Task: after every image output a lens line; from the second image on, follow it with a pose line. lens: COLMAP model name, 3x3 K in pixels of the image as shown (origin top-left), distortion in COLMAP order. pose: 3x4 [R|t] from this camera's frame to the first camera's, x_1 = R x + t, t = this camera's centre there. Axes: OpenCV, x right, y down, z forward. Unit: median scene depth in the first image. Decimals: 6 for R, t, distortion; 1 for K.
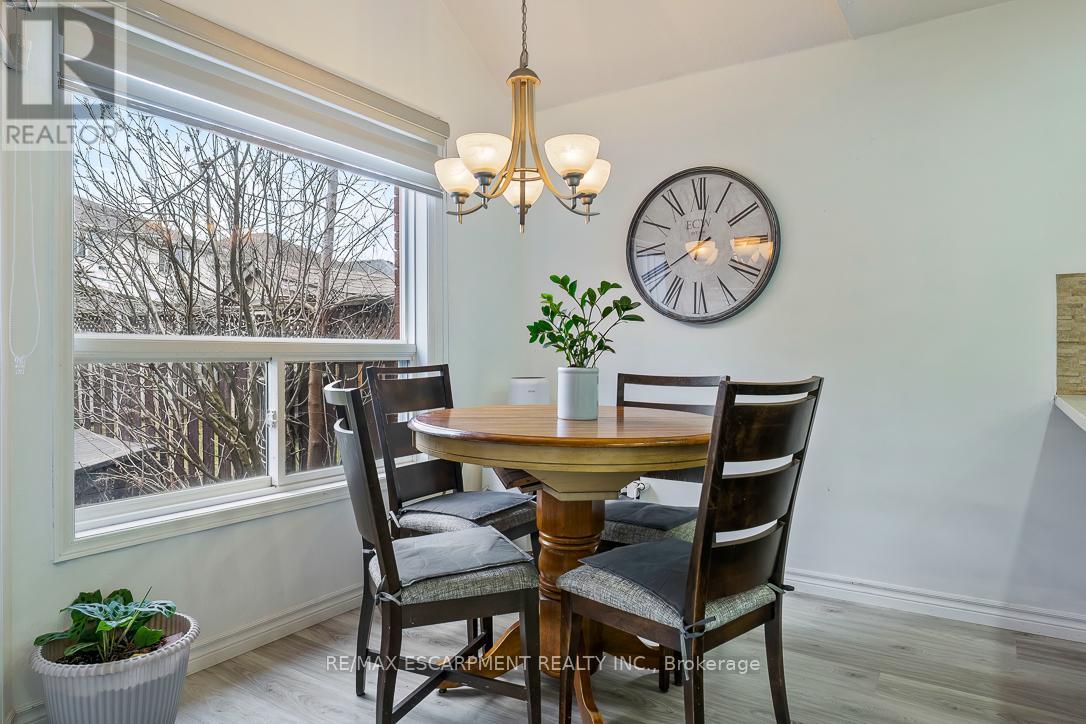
lens RADIAL K [[679.5, 0, 558.1], [0, 679.5, 352.6], [0, 0, 1]] dist [-0.003387, -0.001445]
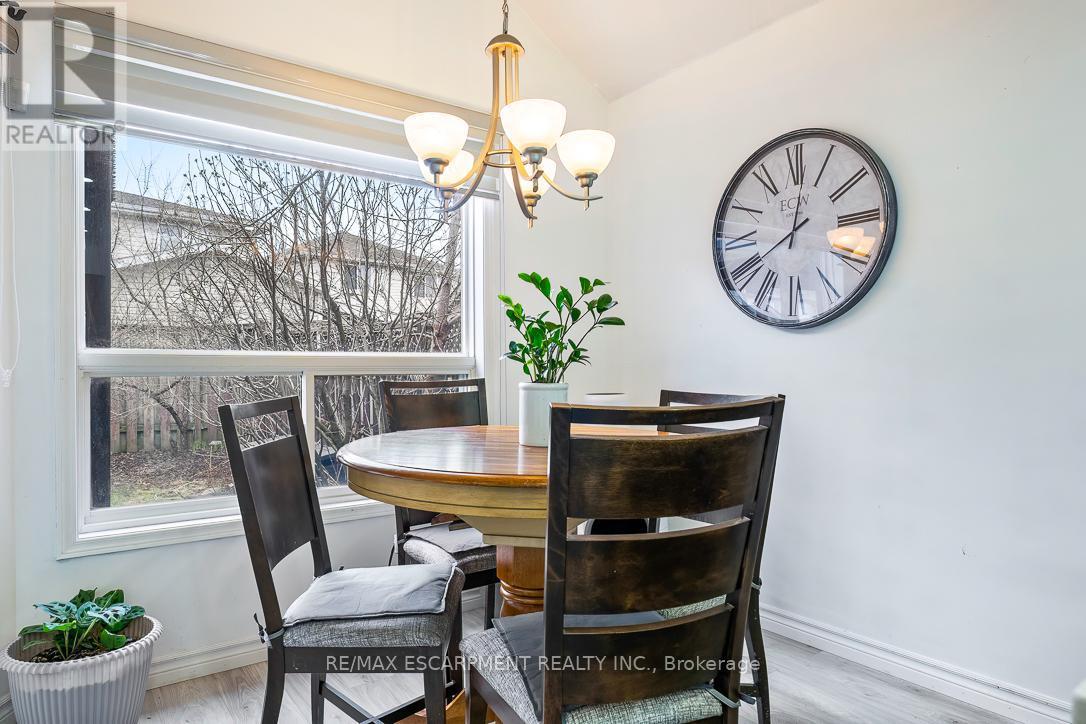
lens RADIAL K [[679.5, 0, 550.9], [0, 679.5, 367.2], [0, 0, 1]] dist [-0.003387, -0.001445]
pose [[0.933968, -0.003292, -0.357343, 0.302652], [0.003551, 0.999994, 0.000069, 0.002566], [0.357340, -0.001333, 0.933973, 0.208210]]
